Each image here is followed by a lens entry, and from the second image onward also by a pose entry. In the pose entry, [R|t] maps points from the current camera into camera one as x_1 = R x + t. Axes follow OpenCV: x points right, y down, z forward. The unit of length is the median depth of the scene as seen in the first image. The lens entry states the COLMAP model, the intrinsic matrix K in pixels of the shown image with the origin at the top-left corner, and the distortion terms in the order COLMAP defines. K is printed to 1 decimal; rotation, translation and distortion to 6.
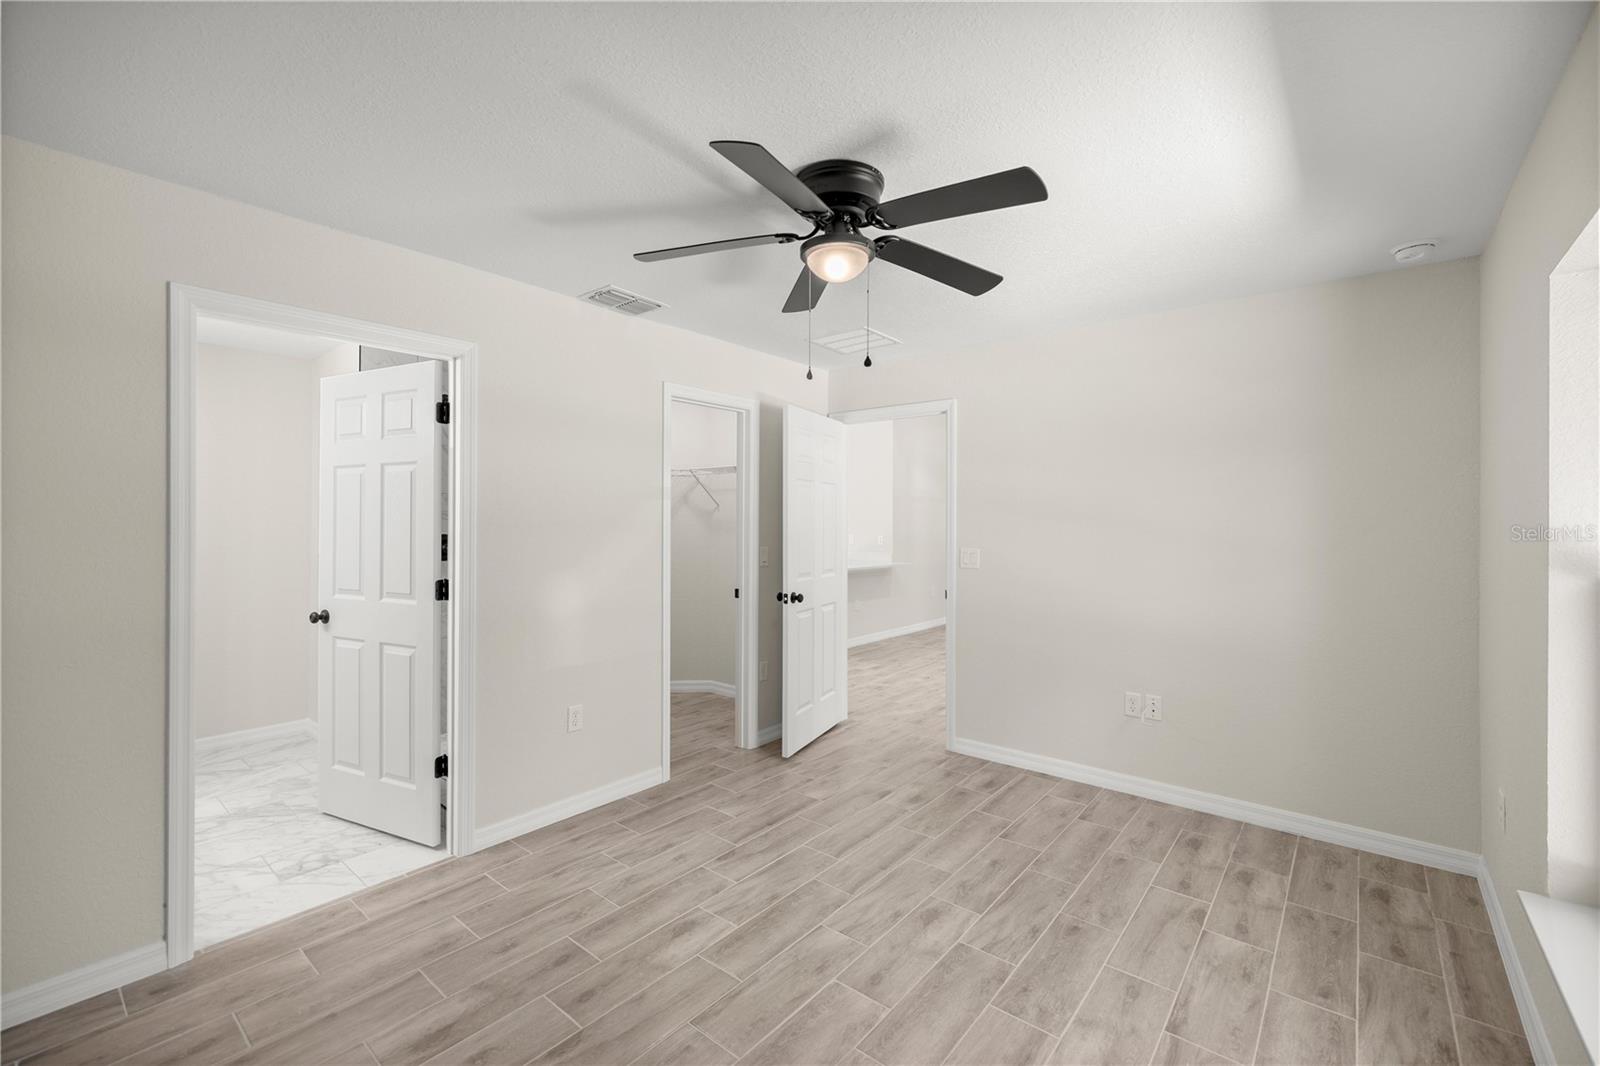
lens RADIAL K [[678.7, 0, 798.7], [0, 678.7, 527.6], [0, 0, 1]] dist [0.003539, -0.000113]
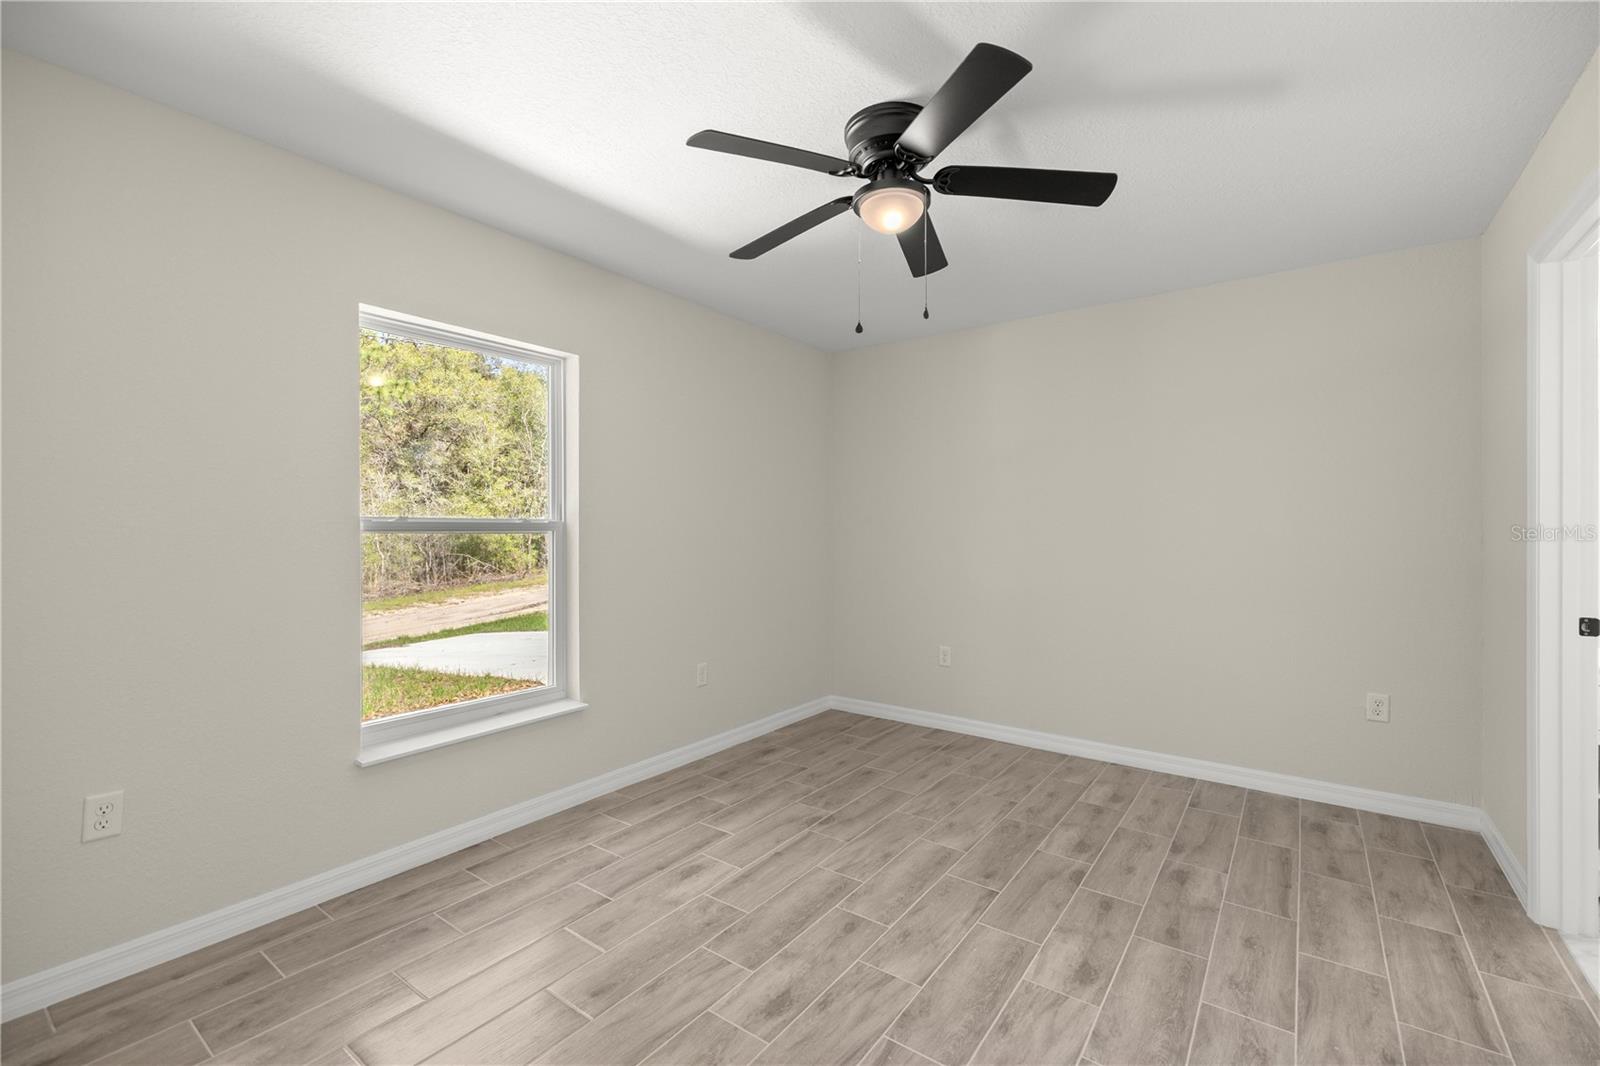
lens RADIAL K [[678.7, 0, 804.5], [0, 678.7, 533.5], [0, 0, 1]] dist [0.003539, -0.000113]
pose [[-0.997725, -0.001938, -0.067387, 0.236586], [-0.003023, 0.999868, 0.015995, 0.053740], [0.067347, 0.016162, -0.997599, 1.888705]]
